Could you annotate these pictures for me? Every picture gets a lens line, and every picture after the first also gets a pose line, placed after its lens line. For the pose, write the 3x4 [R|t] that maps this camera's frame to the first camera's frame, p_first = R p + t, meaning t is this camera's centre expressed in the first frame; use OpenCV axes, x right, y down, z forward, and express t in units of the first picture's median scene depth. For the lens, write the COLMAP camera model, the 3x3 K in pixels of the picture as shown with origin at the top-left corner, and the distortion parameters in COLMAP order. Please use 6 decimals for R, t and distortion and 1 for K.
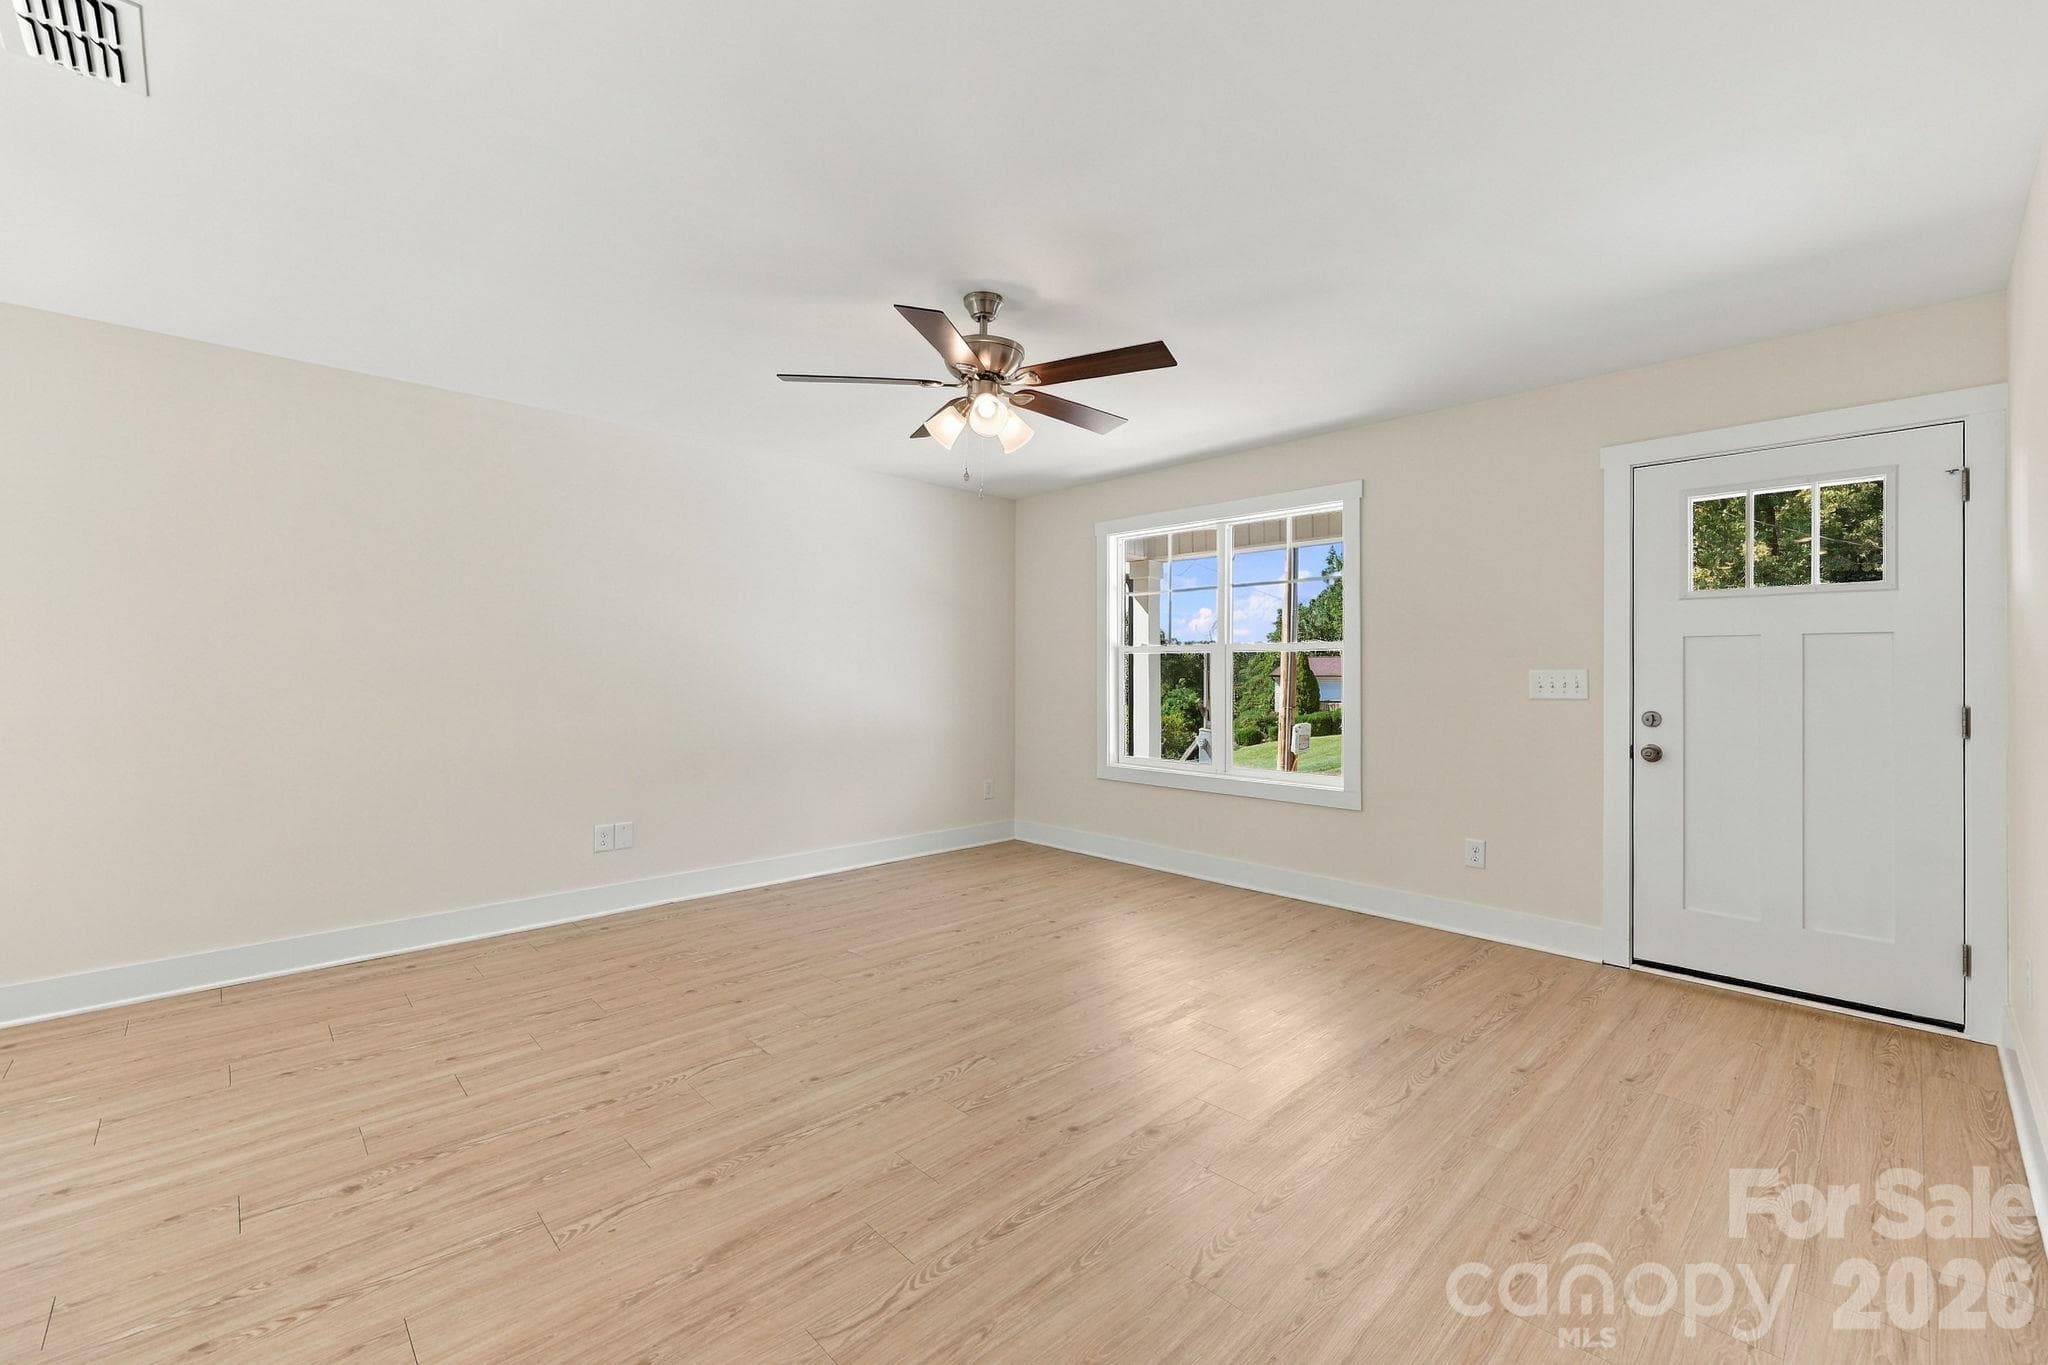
lens RADIAL K [[851.4, 0, 1029.8], [0, 851.4, 677.1], [0, 0, 1]] dist [-0.000749, -0.000011]
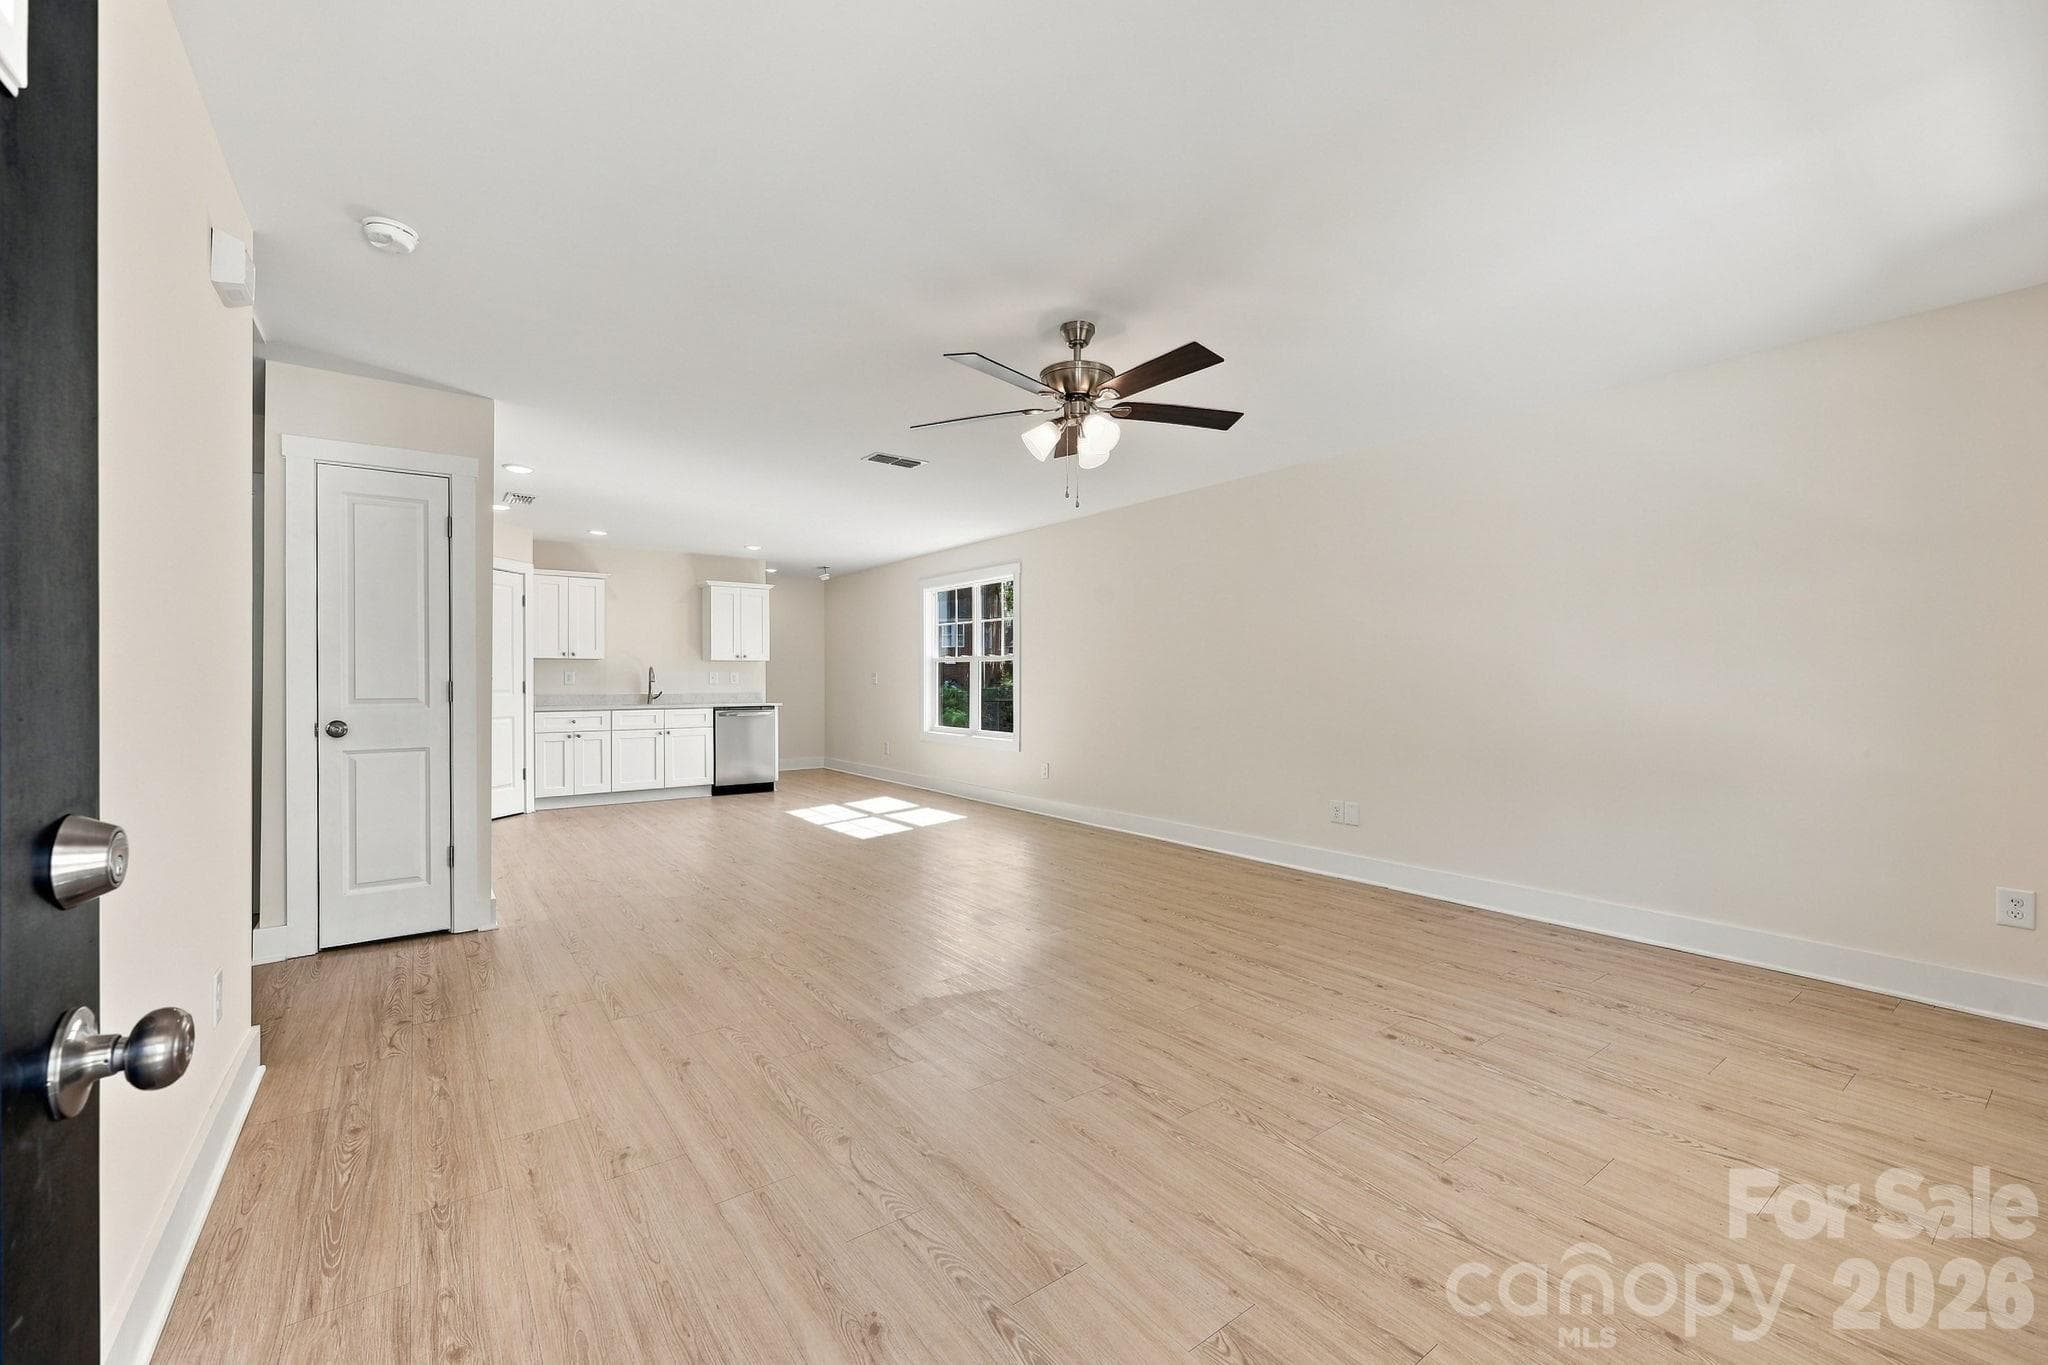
lens RADIAL K [[779.9, 0, 1031.5], [0, 779.9, 681.8], [0, 0, 1]] dist [0.000426, -0.000005]
pose [[-0.097811, 0.002422, -0.995202, 0.813871], [-0.004222, 0.999987, 0.002849, 0.000468], [0.995196, 0.004481, -0.097799, 0.847427]]
